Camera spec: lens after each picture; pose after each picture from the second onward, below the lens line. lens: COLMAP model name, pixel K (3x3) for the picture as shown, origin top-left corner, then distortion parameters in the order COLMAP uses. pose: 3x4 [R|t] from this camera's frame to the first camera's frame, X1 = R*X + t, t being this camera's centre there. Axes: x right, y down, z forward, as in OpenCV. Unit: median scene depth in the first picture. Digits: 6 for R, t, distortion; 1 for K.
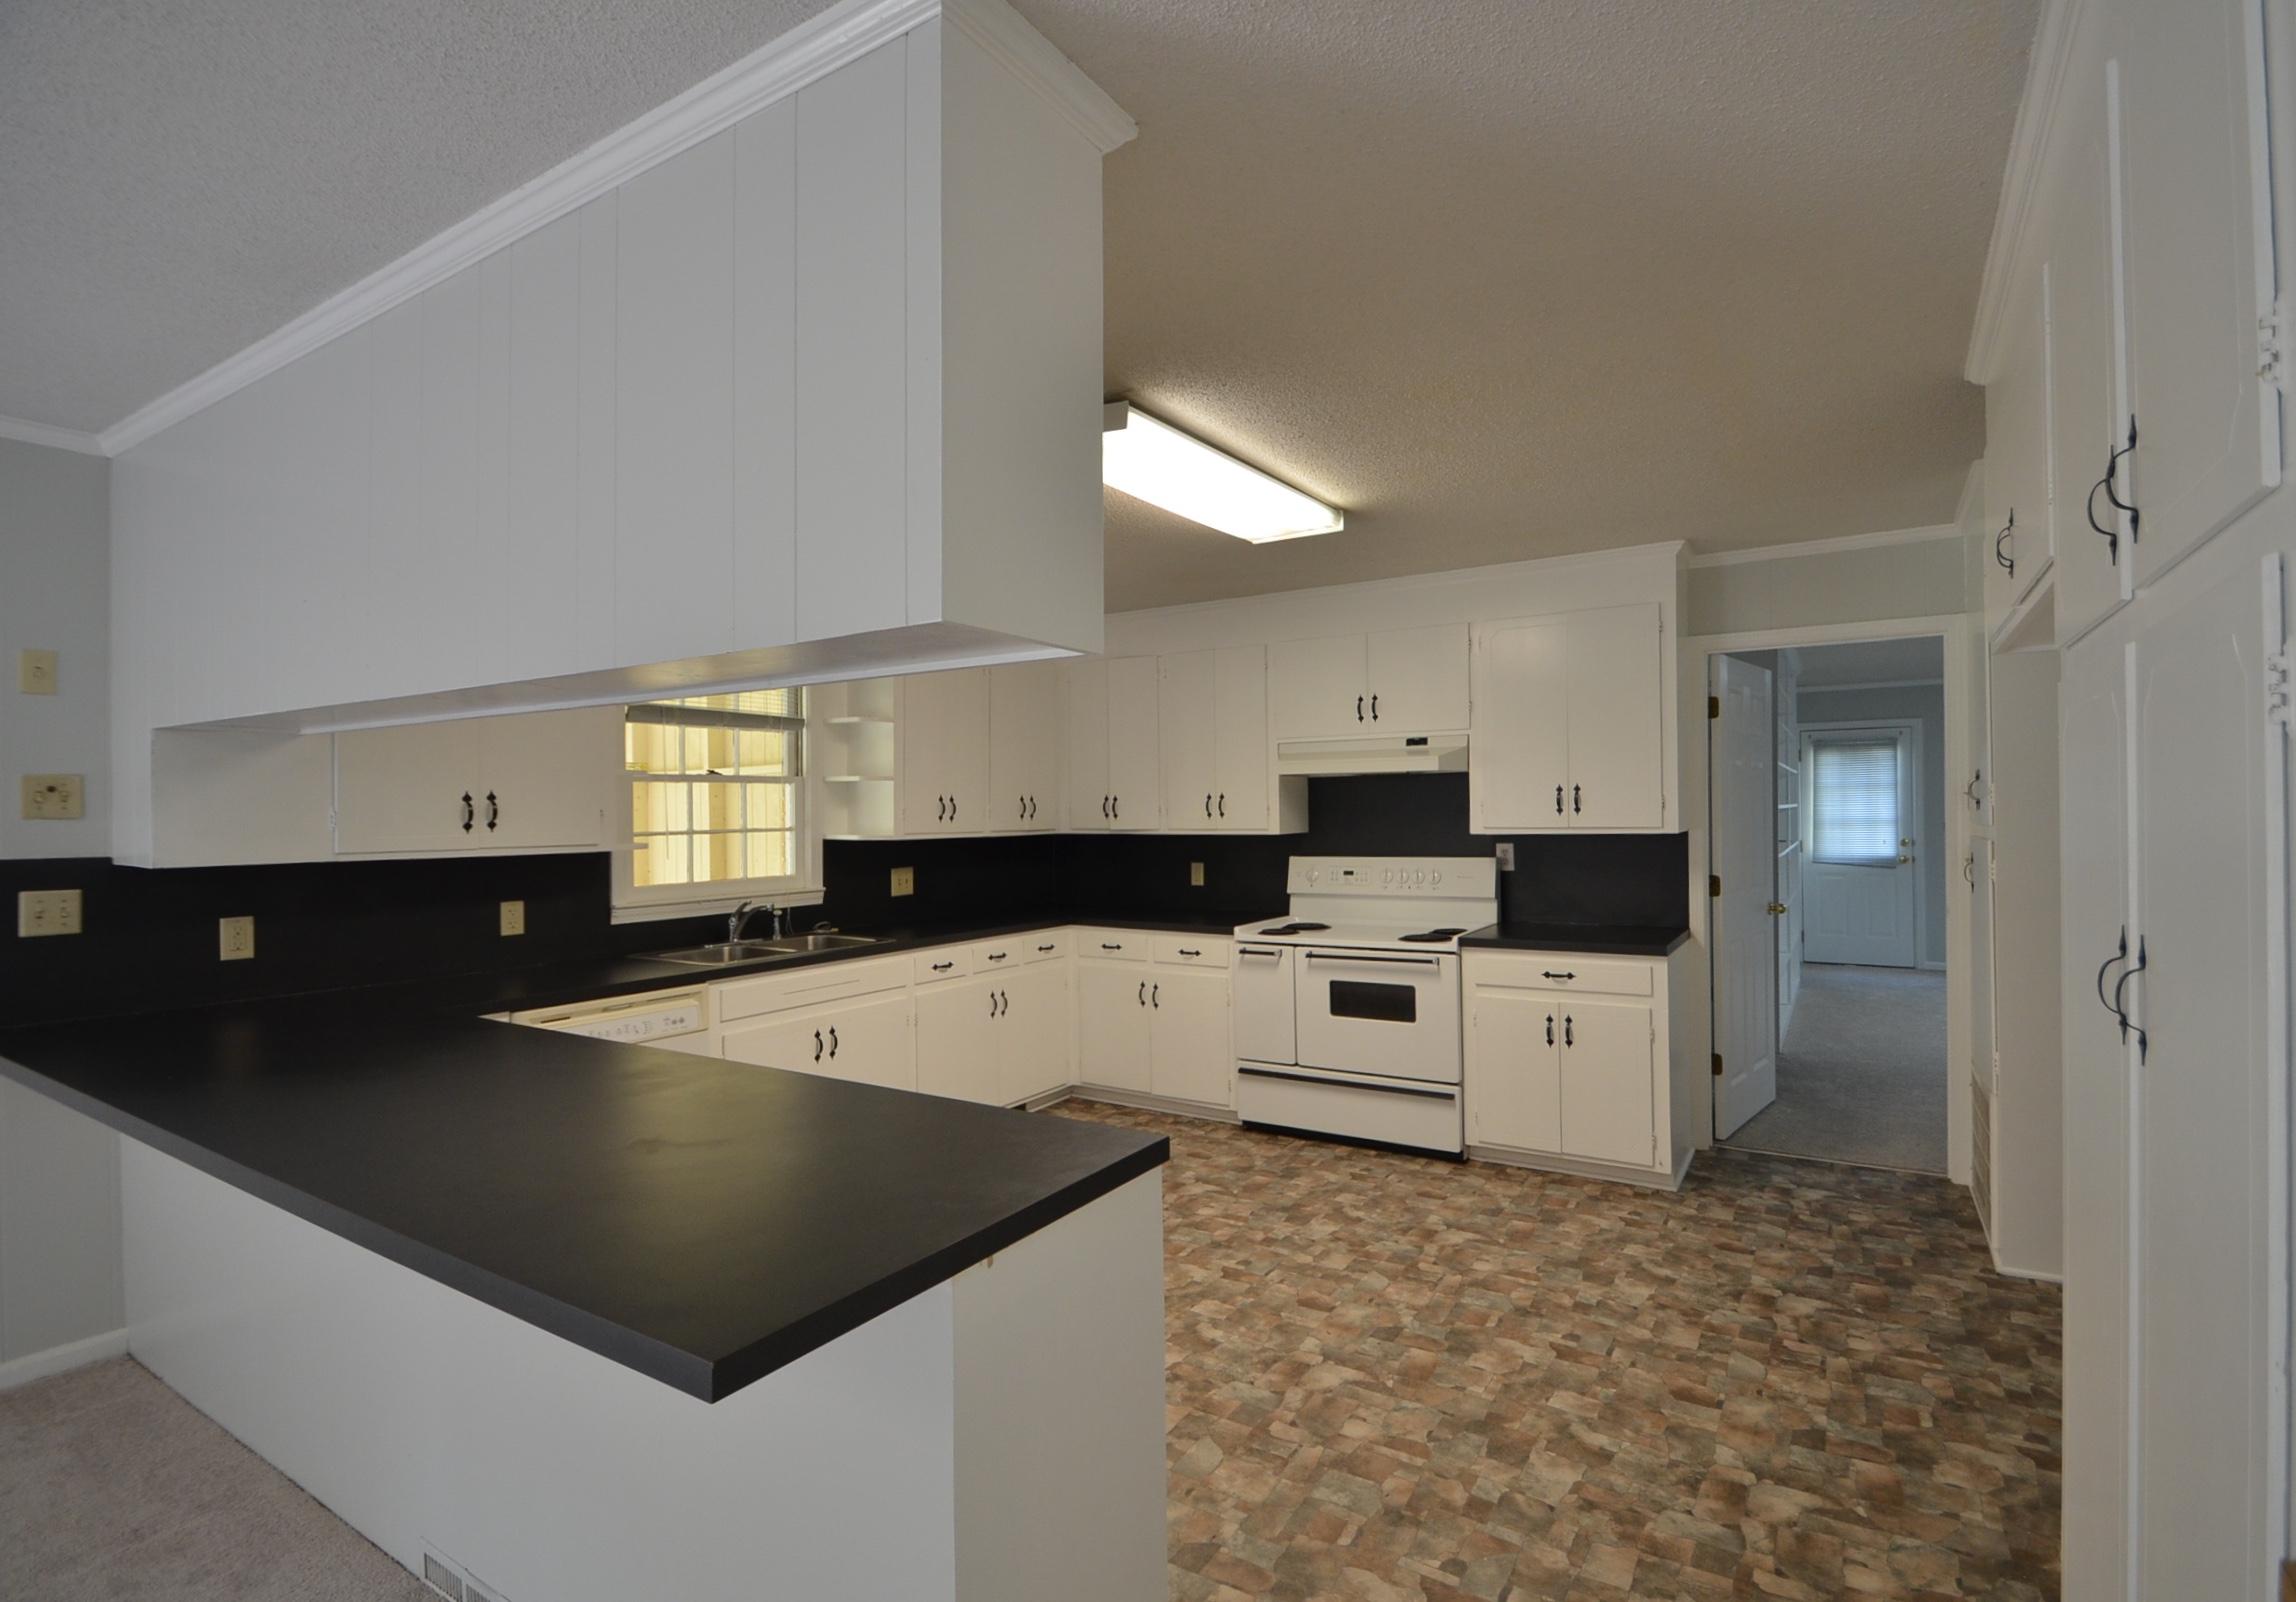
lens RADIAL K [[1070.7, 0, 1215.3], [0, 1070.7, 805.5], [0, 0, 1]] dist [-0.000374, -0.000141]
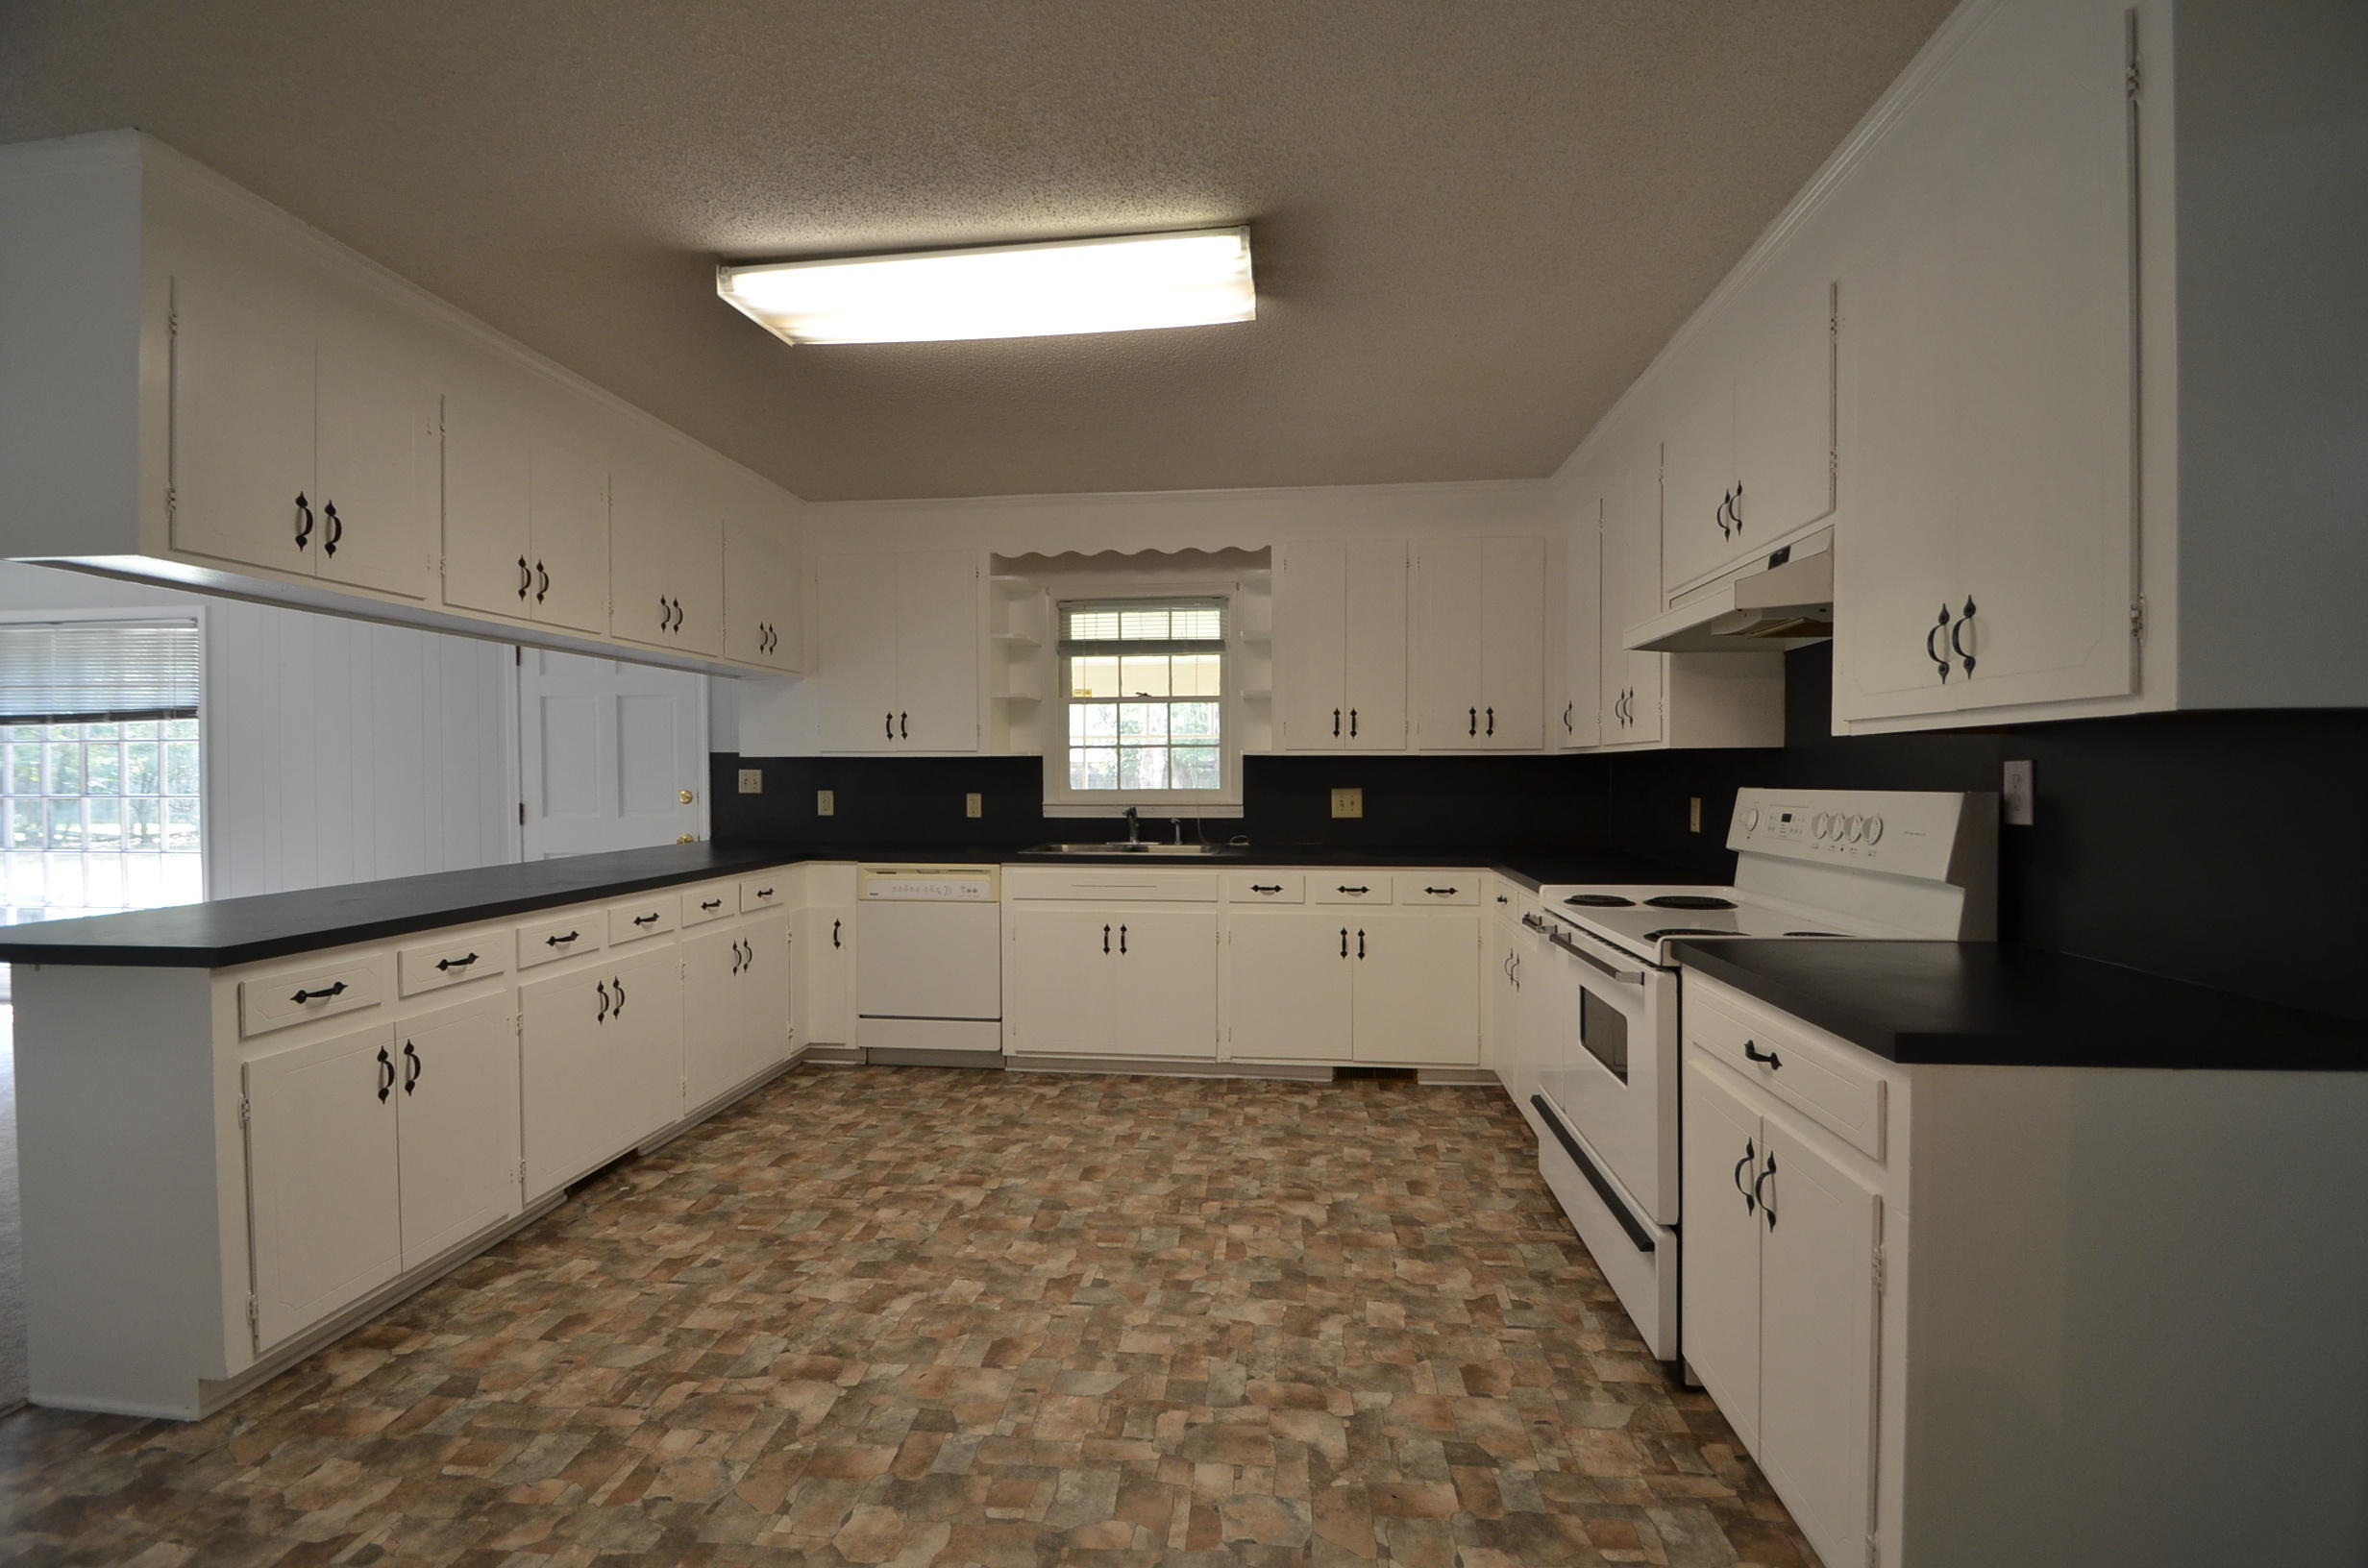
lens RADIAL K [[1032.5, 0, 1184.7], [0, 1032.5, 792.1], [0, 0, 1]] dist [0.006196, -0.010681]
pose [[0.418891, 0.028966, -0.907574, 0.559750], [-0.000365, 0.999496, 0.031731, 0.038584], [0.908036, -0.012960, 0.418691, 0.582910]]
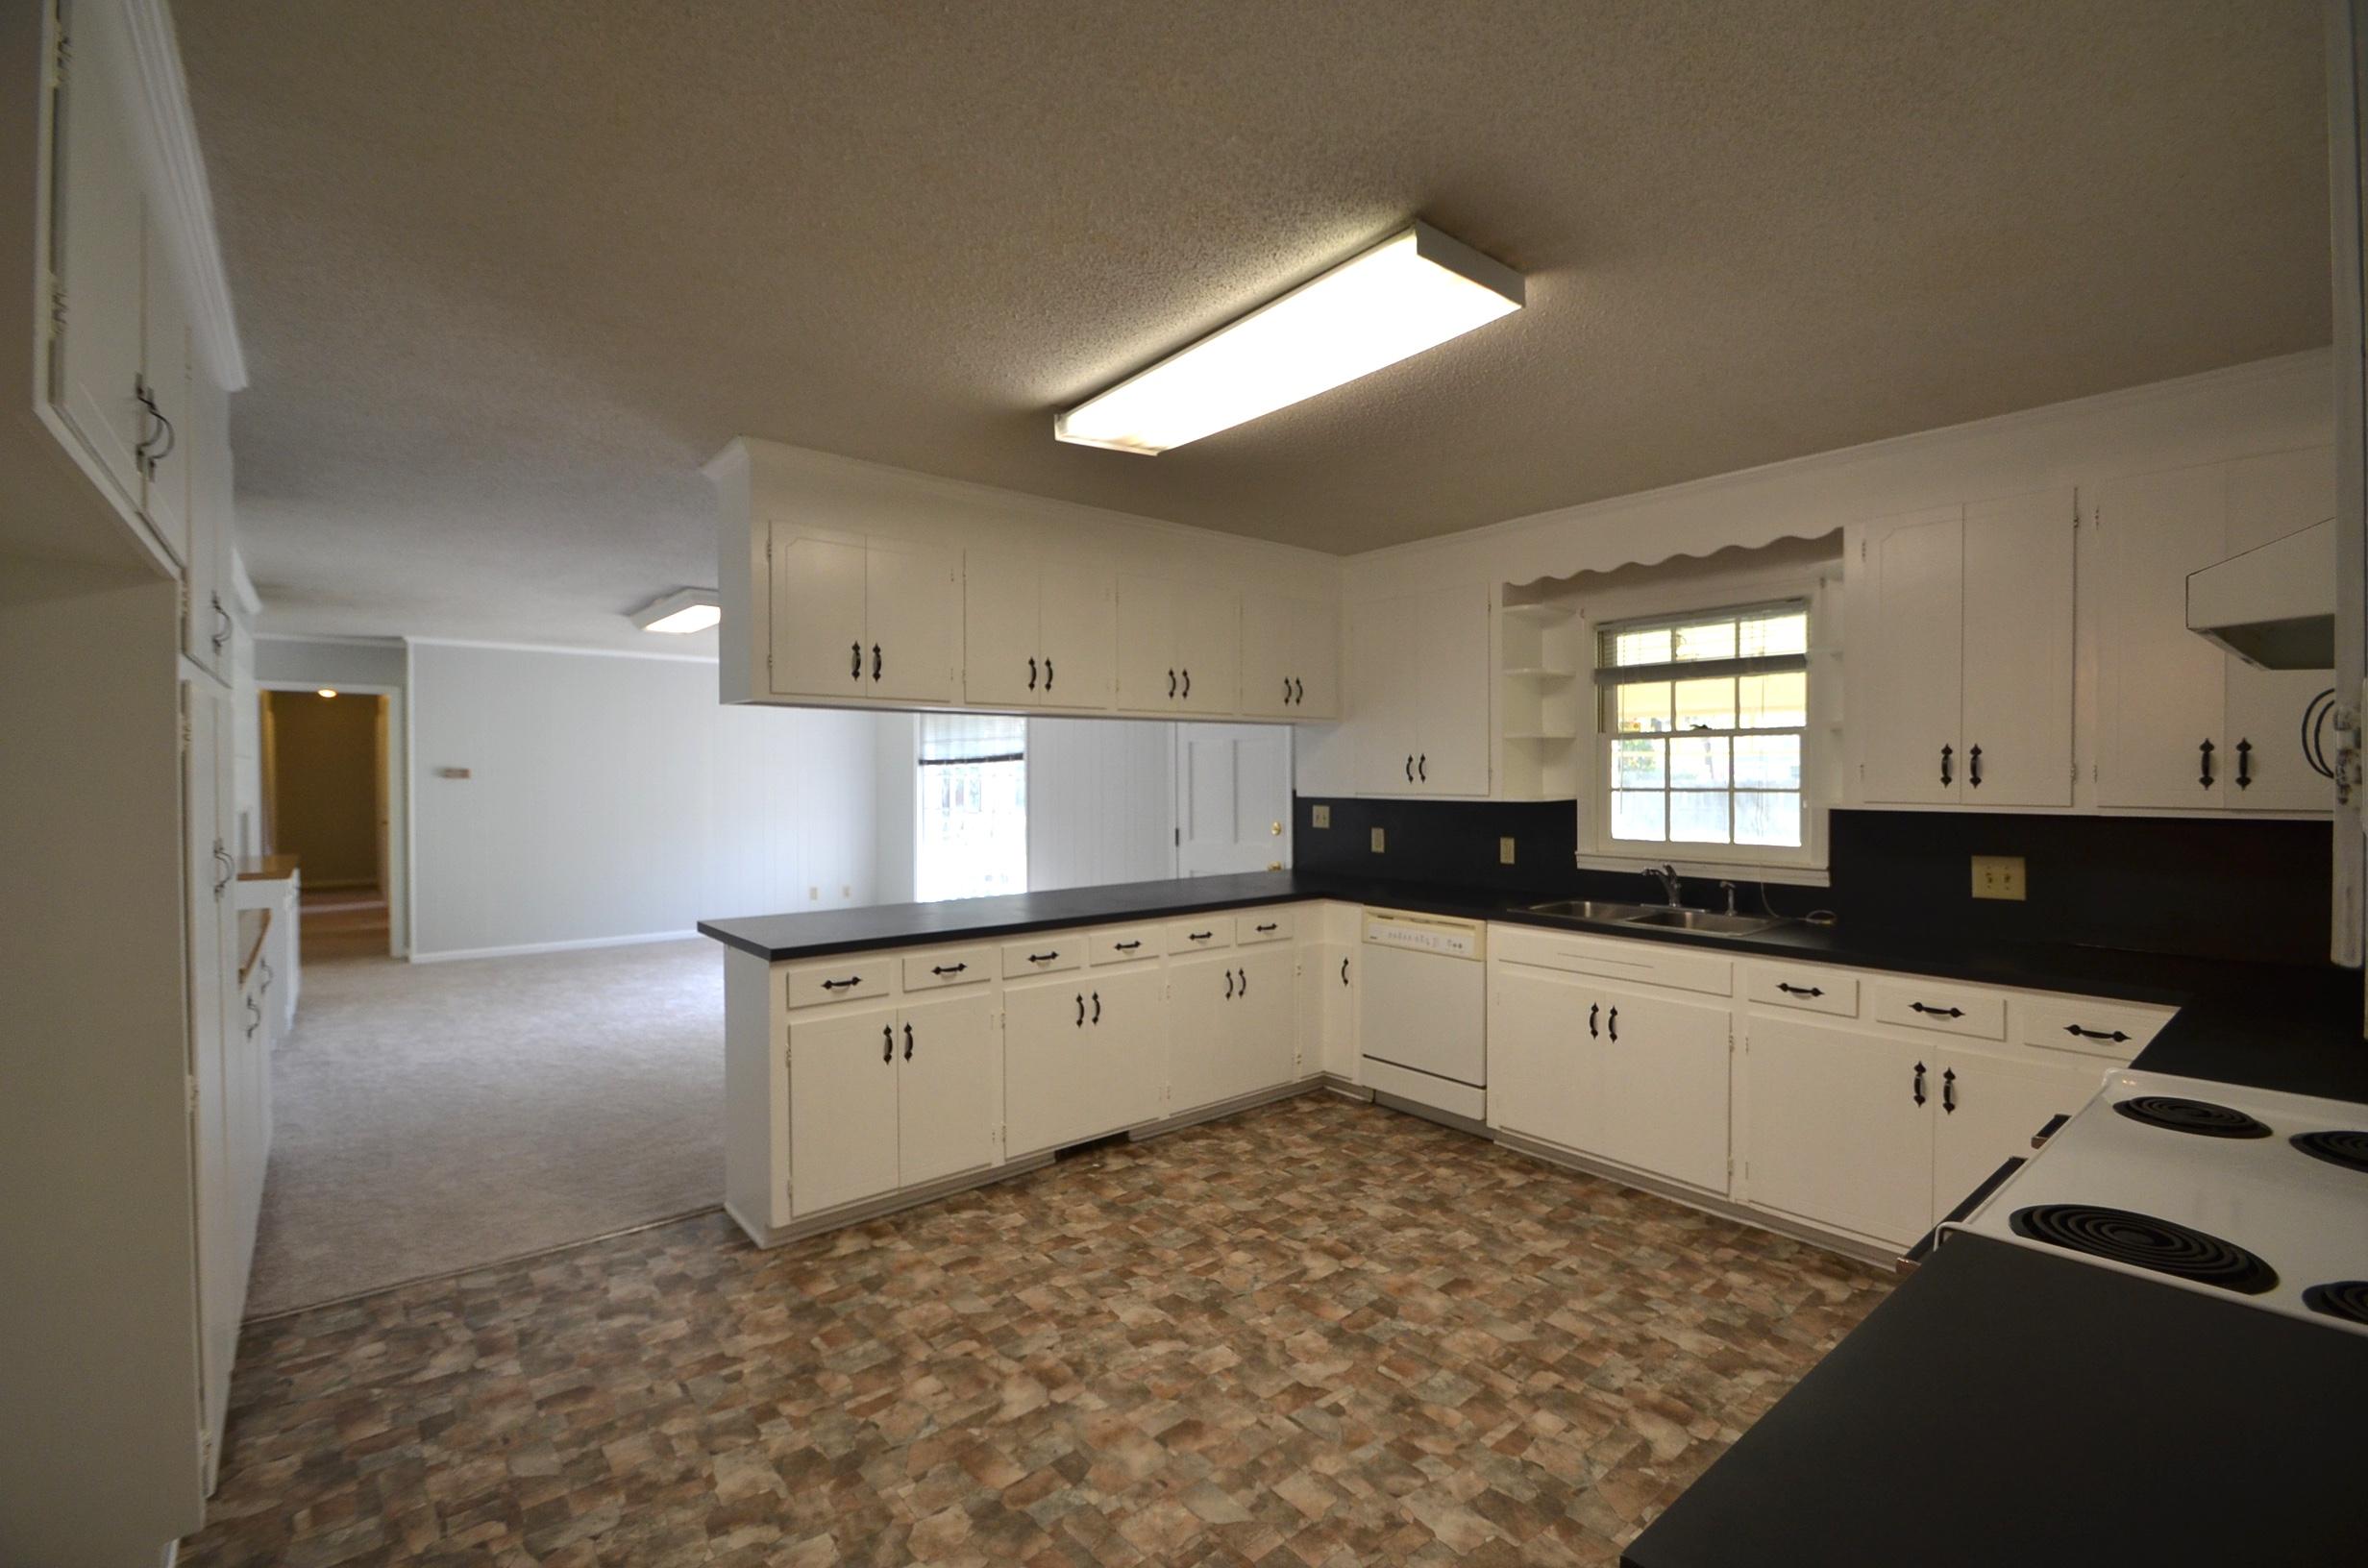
lens RADIAL K [[1027.0, 0, 1177.2], [0, 1027.0, 790.0], [0, 0, 1]] dist [0.010246, -0.015003]
pose [[-0.336810, 0.027203, -0.941179, 0.541978], [0.008885, 0.999630, 0.025713, -0.002772], [0.941531, 0.000298, -0.336927, 0.881382]]
